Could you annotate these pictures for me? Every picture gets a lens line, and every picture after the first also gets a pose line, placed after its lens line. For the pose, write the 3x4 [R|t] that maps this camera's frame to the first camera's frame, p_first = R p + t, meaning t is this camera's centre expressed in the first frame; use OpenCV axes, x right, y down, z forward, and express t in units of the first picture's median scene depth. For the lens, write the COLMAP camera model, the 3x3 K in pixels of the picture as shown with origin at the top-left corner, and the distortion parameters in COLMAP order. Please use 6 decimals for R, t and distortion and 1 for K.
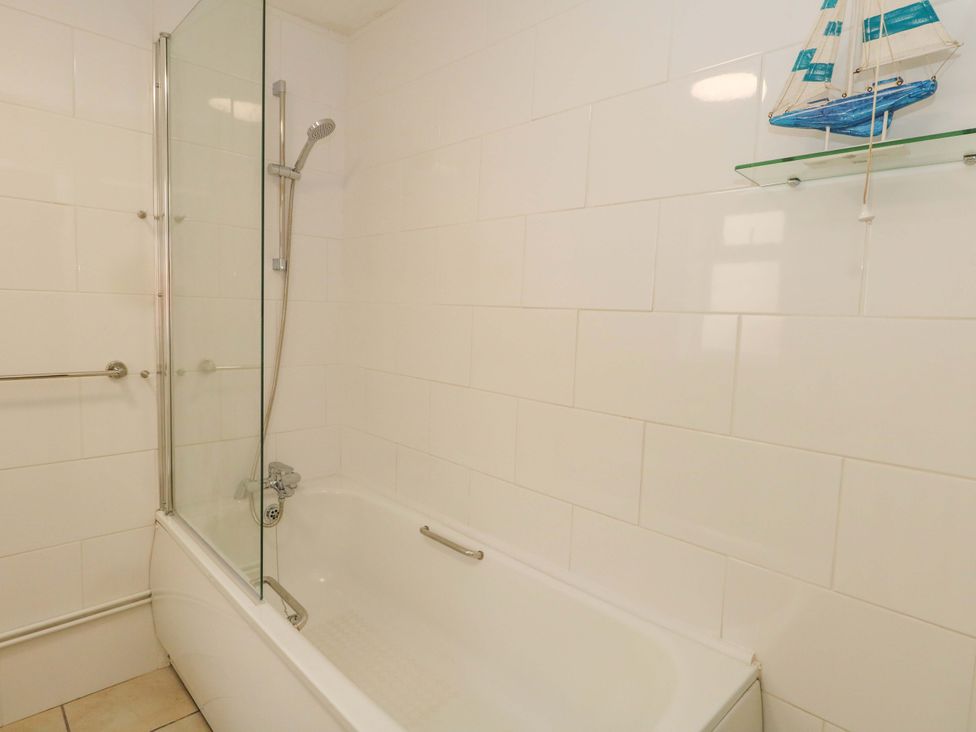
lens RADIAL K [[546.2, 0, 488.0], [0, 546.2, 366.0], [0, 0, 1]] dist [-0.006341, -0.002727]
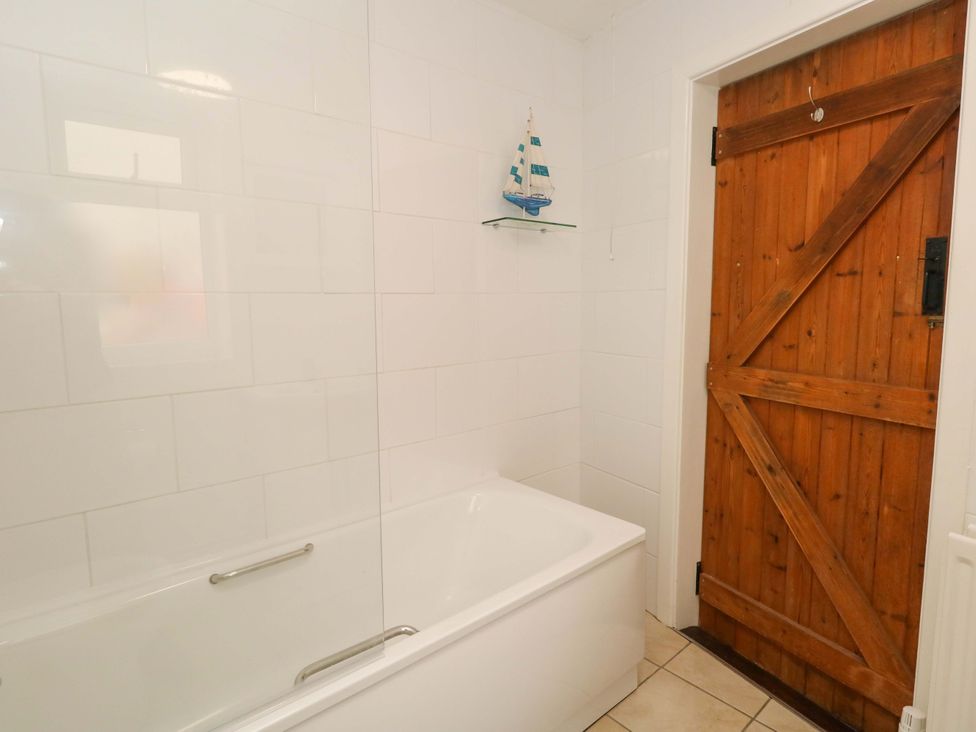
lens RADIAL K [[546.2, 0, 488.0], [0, 546.2, 366.0], [0, 0, 1]] dist [-0.006341, -0.002727]
pose [[0.067353, -0.137274, 0.988241, -1.653079], [0.115339, 0.984920, 0.128952, -0.110987], [-0.991040, 0.105297, 0.082170, 1.041481]]
